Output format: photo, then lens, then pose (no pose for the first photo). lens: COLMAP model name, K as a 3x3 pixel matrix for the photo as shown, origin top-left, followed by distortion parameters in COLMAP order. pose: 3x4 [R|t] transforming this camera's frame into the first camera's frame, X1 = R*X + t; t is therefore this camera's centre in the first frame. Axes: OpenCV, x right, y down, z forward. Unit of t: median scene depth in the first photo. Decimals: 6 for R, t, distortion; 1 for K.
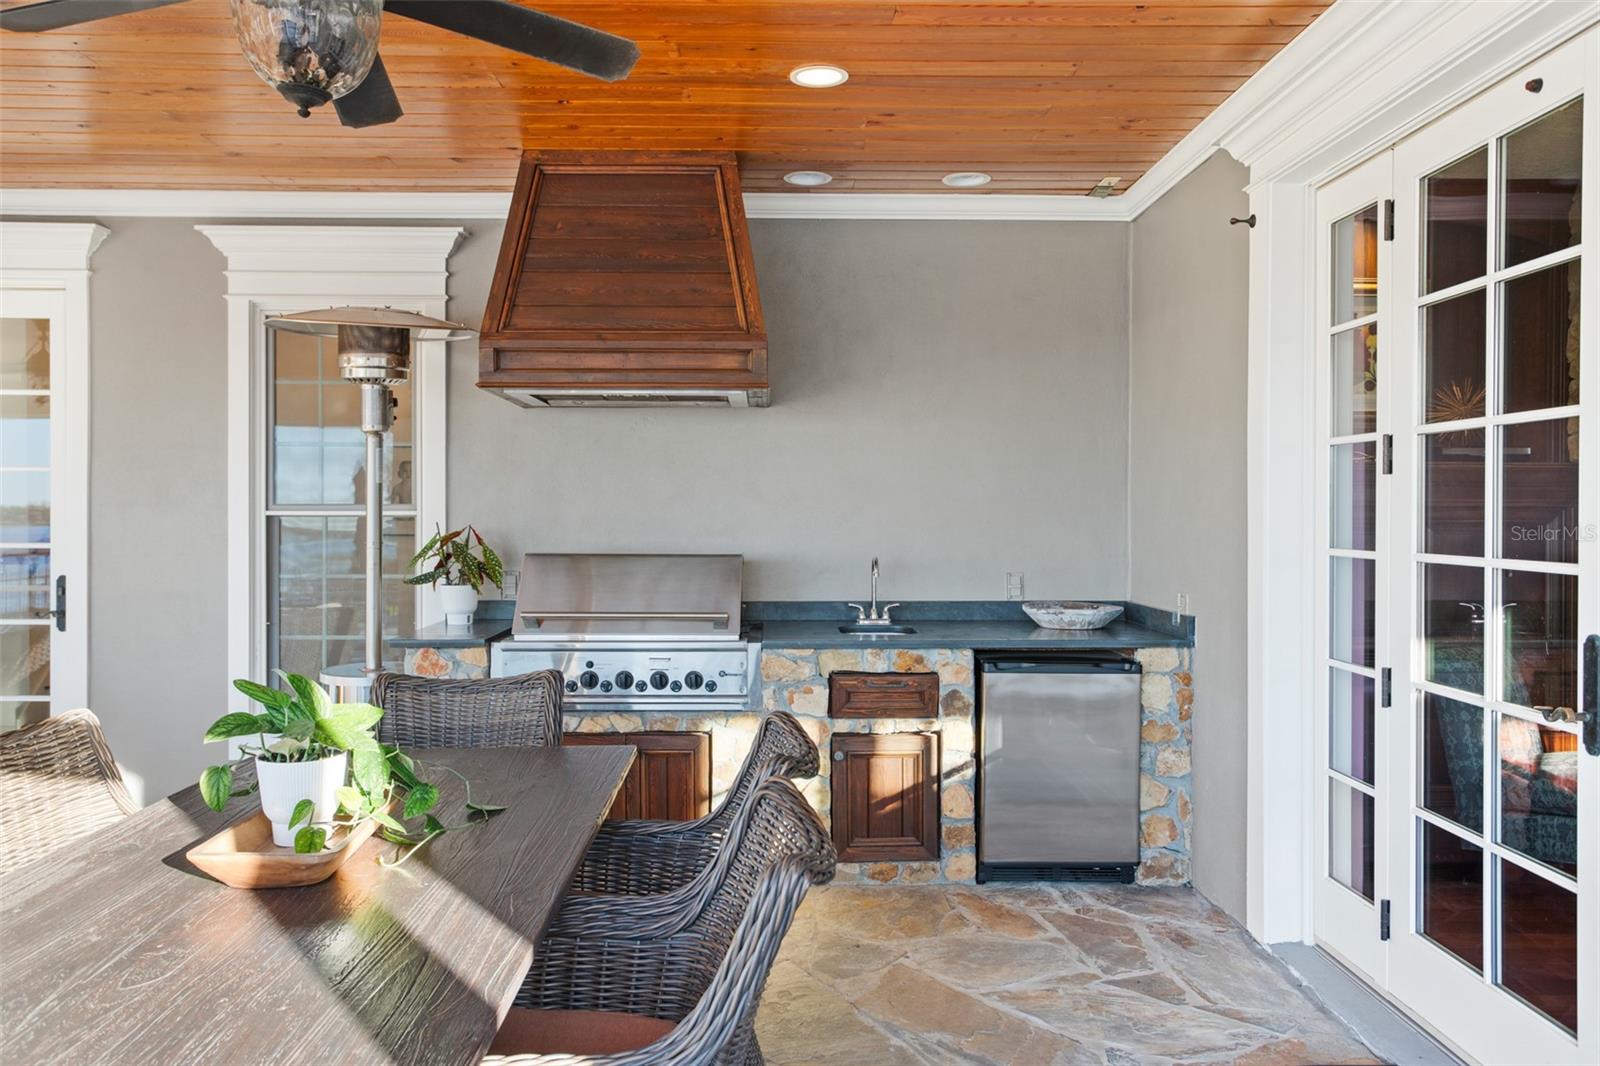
lens RADIAL K [[1178.9, 0, 802.8], [0, 1178.9, 545.9], [0, 0, 1]] dist [-0.003069, 0.000767]
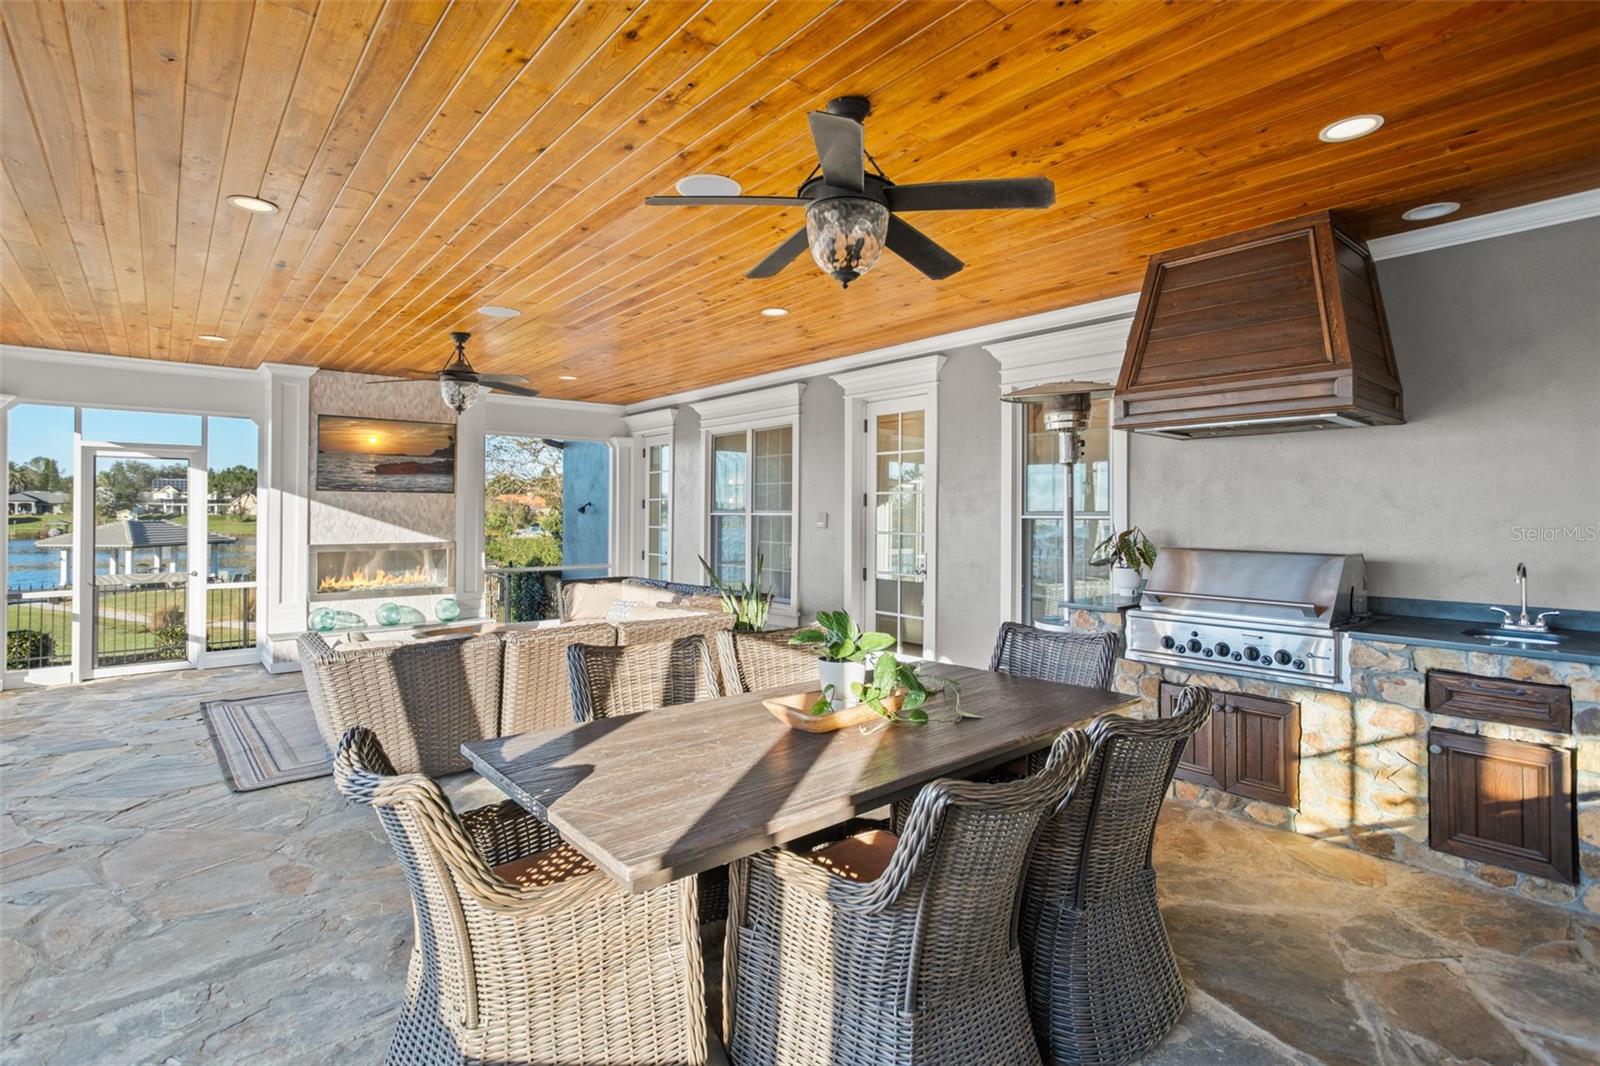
lens RADIAL K [[775.6, 0, 797.4], [0, 775.6, 519.1], [0, 0, 1]] dist [-0.034266, 0.017252]
pose [[0.624356, 0.006404, -0.781114, 0.205826], [-0.026070, 0.999580, -0.012643, -0.004342], [0.780705, 0.028257, 0.624261, 0.120111]]
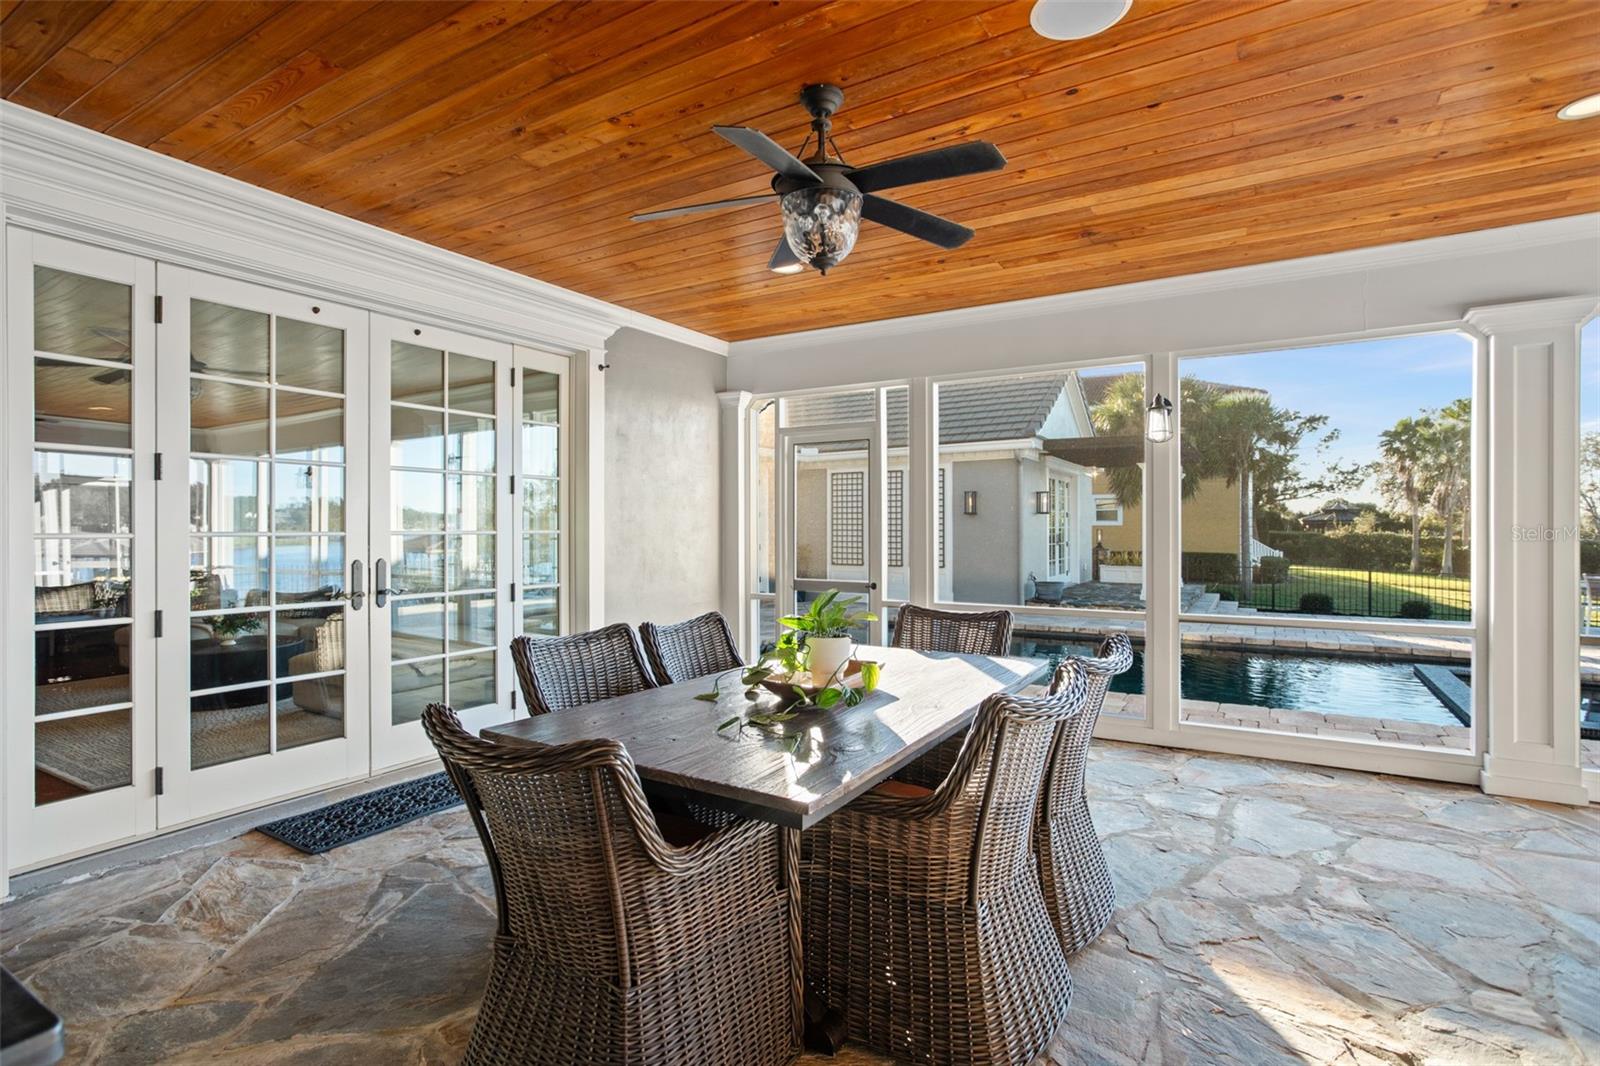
lens RADIAL K [[775.6, 0, 797.4], [0, 775.6, 519.1], [0, 0, 1]] dist [-0.034266, 0.017252]
pose [[-0.843520, 0.007107, 0.537050, -0.515503], [0.018461, 0.999705, 0.015766, -0.007458], [-0.536780, 0.023214, -0.843403, 1.013936]]
